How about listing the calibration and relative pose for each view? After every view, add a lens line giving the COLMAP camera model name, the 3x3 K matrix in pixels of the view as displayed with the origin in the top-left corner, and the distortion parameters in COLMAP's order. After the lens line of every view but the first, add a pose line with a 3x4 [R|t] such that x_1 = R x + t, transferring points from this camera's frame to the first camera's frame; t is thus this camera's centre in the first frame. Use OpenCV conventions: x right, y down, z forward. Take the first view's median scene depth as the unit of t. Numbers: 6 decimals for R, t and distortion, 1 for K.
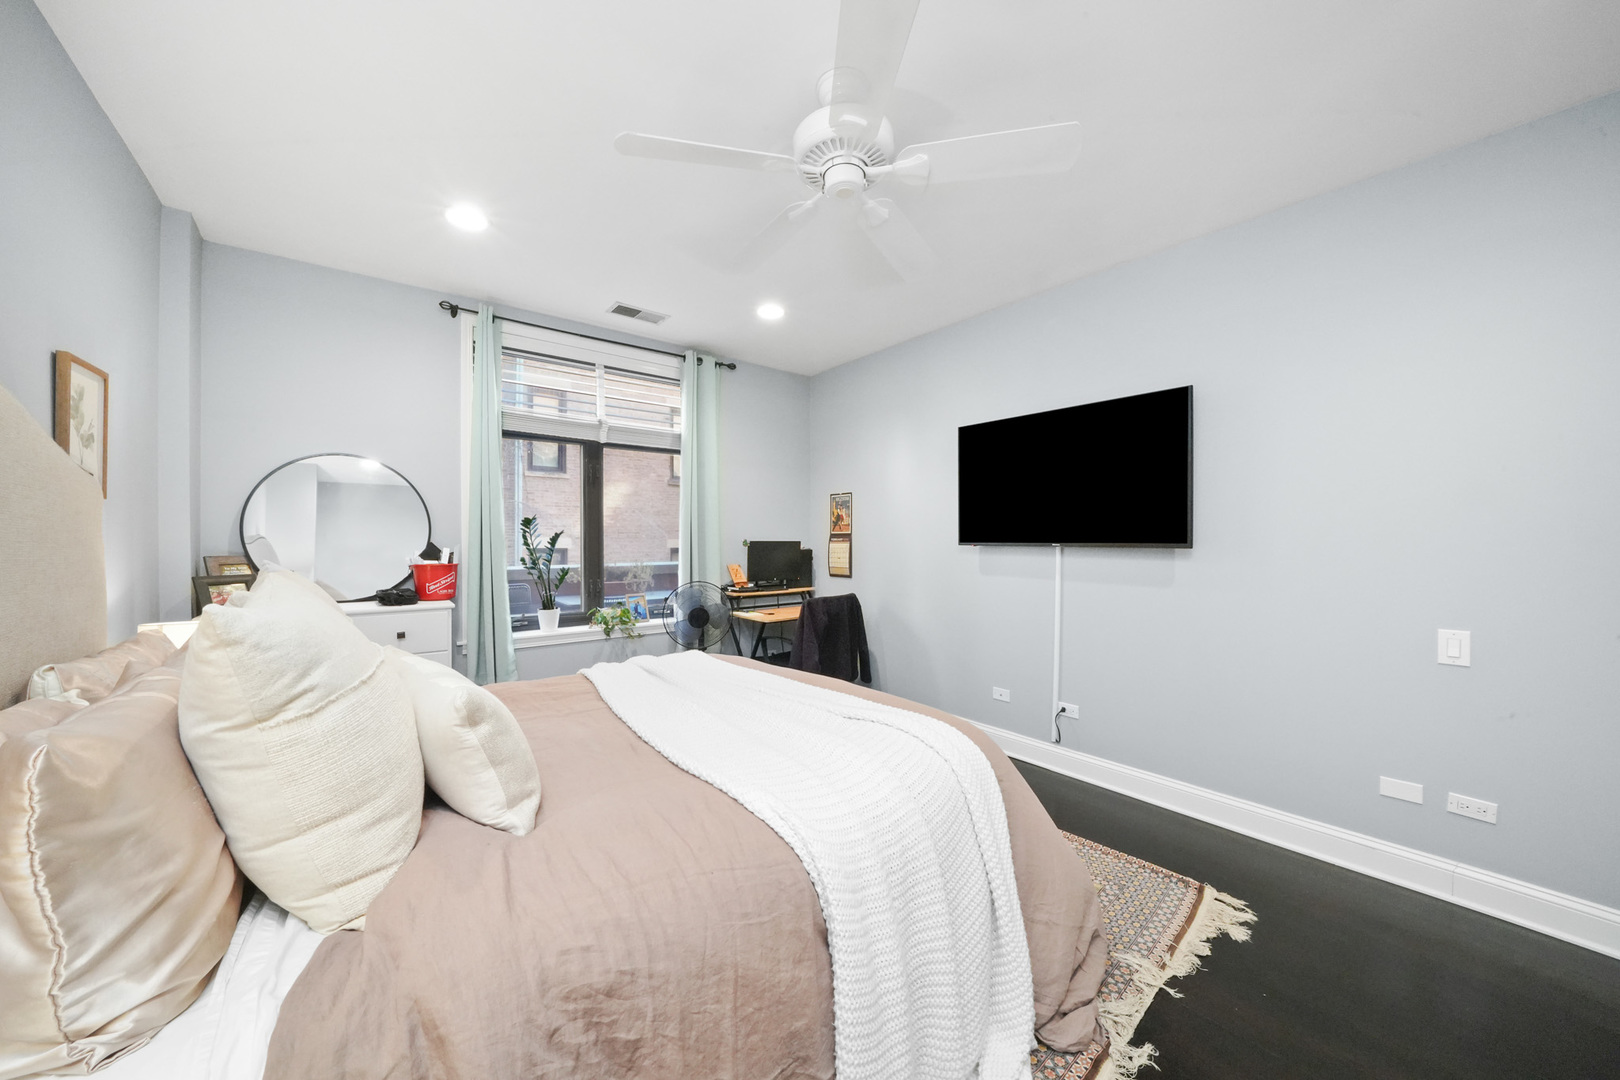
lens RADIAL K [[568.5, 0, 812.4], [0, 568.5, 544.6], [0, 0, 1]] dist [-0.022481, 0.002685]
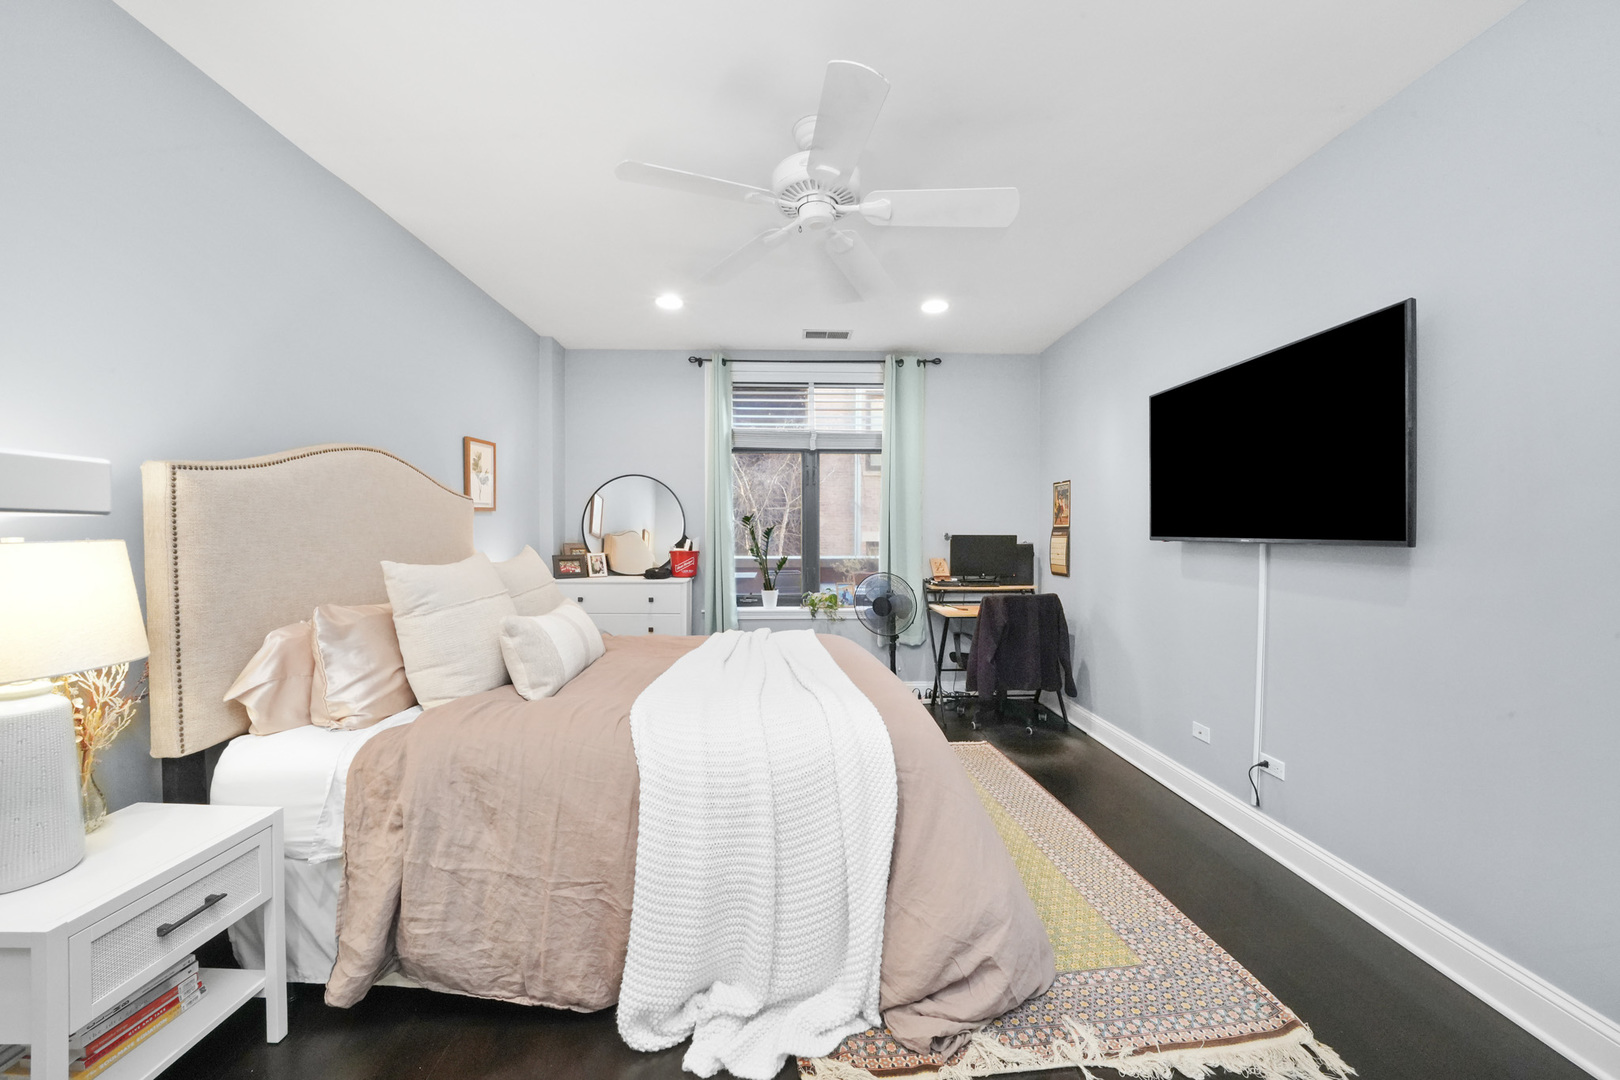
lens RADIAL K [[596.4, 0, 806.2], [0, 596.4, 546.3], [0, 0, 1]] dist [-0.022072, 0.001932]
pose [[0.796290, 0.013835, -0.604757, 0.381031], [-0.006831, 0.999880, 0.013880, 0.000932], [0.604877, -0.006921, 0.796289, 0.021865]]
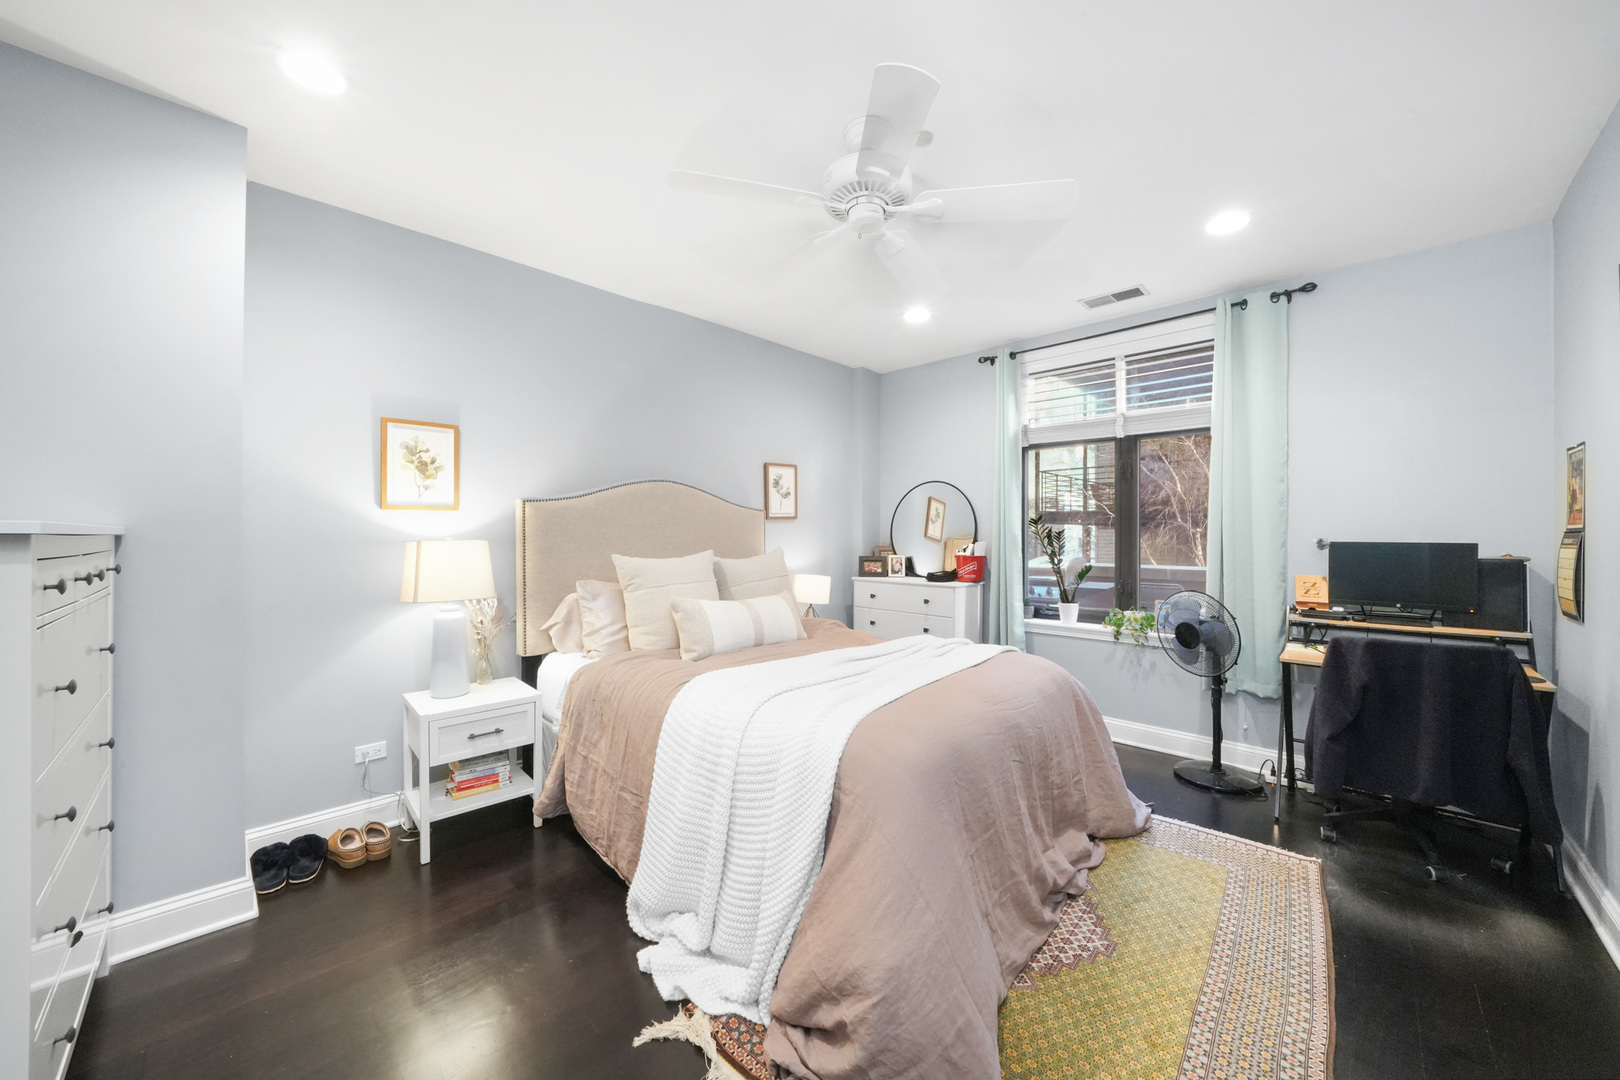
lens RADIAL K [[596.4, 0, 798.1], [0, 596.4, 538.3], [0, 0, 1]] dist [-0.022072, 0.001932]
pose [[0.097918, 0.005053, -0.995182, 0.609197], [-0.013577, 0.999901, 0.003742, -0.005406], [0.995102, 0.013145, 0.097977, 0.383786]]
